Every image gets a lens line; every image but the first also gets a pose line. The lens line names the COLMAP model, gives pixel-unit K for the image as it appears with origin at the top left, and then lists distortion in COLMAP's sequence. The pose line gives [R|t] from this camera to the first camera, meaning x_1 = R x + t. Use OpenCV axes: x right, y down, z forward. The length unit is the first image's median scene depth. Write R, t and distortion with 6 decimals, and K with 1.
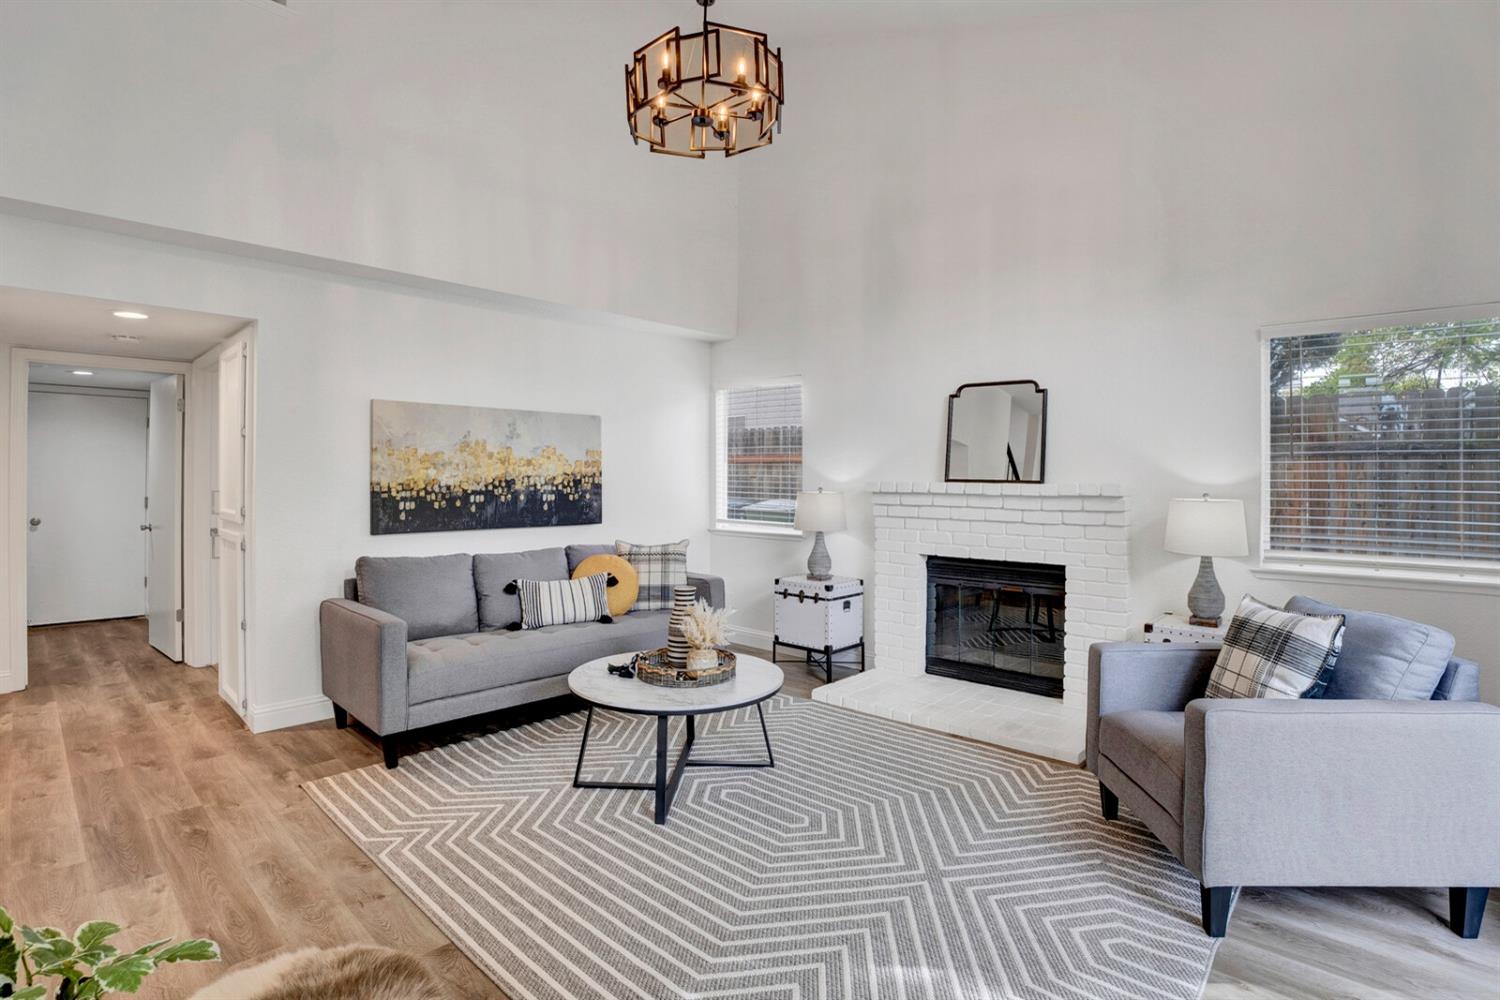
lens RADIAL K [[703.8, 0, 754.0], [0, 703.8, 477.9], [0, 0, 1]] dist [-0.093653, 0.036687]
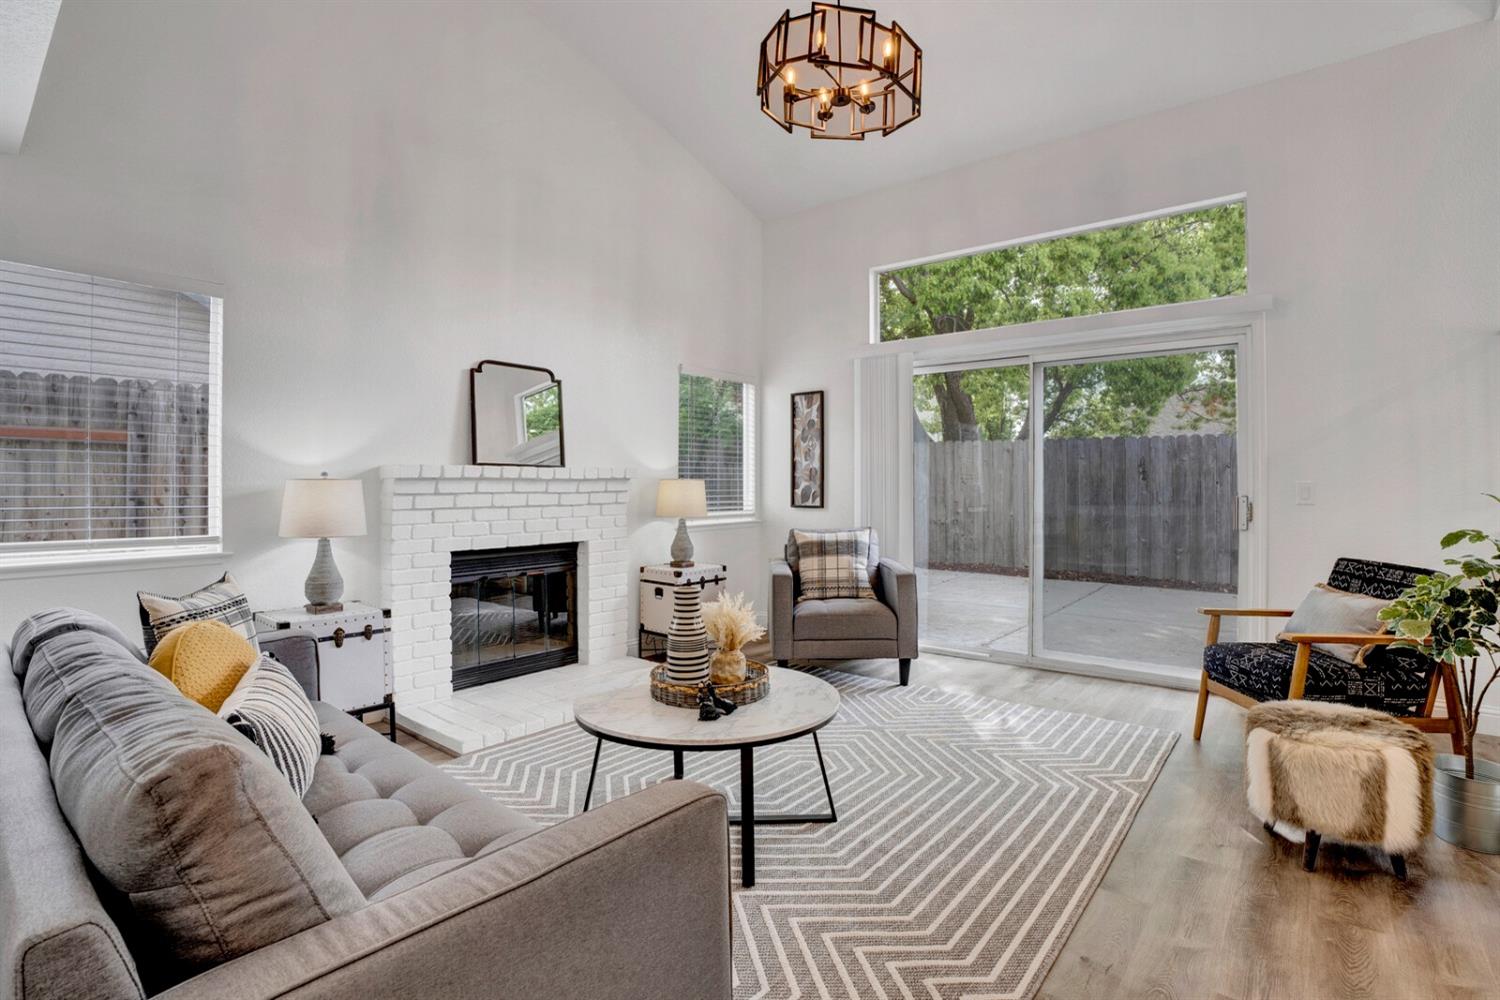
lens RADIAL K [[749.1, 0, 744.4], [0, 749.1, 475.6], [0, 0, 1]] dist [-0.075427, 0.019527]
pose [[-0.060671, 0.009245, 0.998115, -0.688832], [0.001833, 0.999956, -0.009151, 0.028110], [-0.998156, 0.001275, -0.060685, 0.721260]]
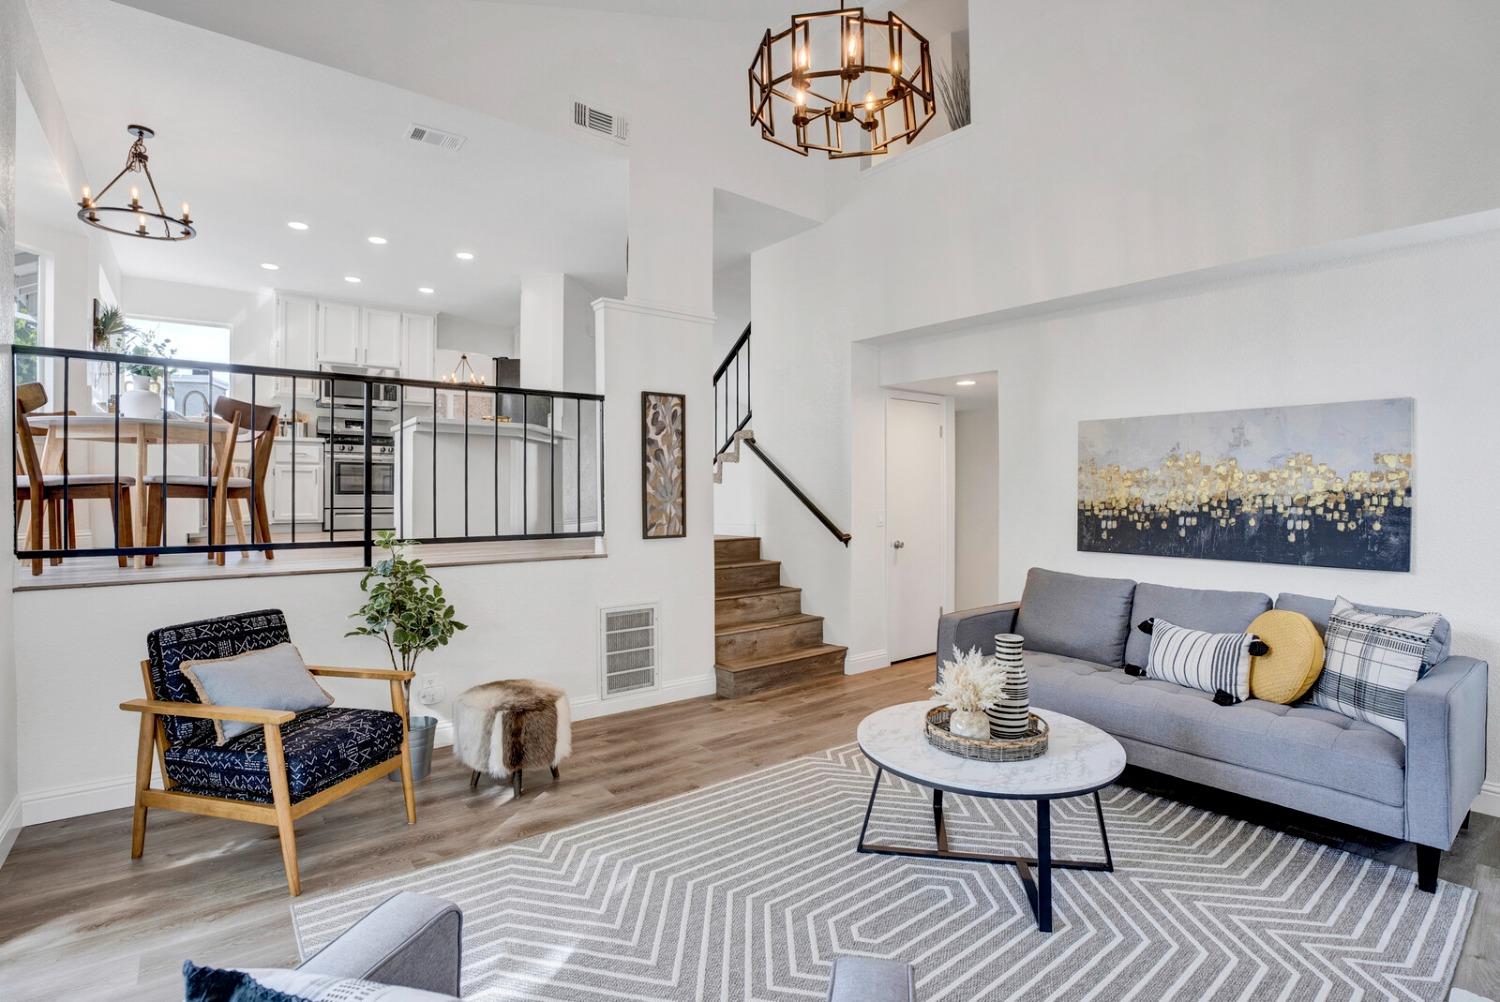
lens RADIAL K [[716.1, 0, 758.5], [0, 716.1, 506.1], [0, 0, 1]] dist [-0.055979, 0.001551]
pose [[-0.136705, 0.016151, -0.990480, 0.530999], [-0.002641, 0.999858, 0.016669, -0.001640], [0.990608, 0.004895, -0.136643, 0.605393]]
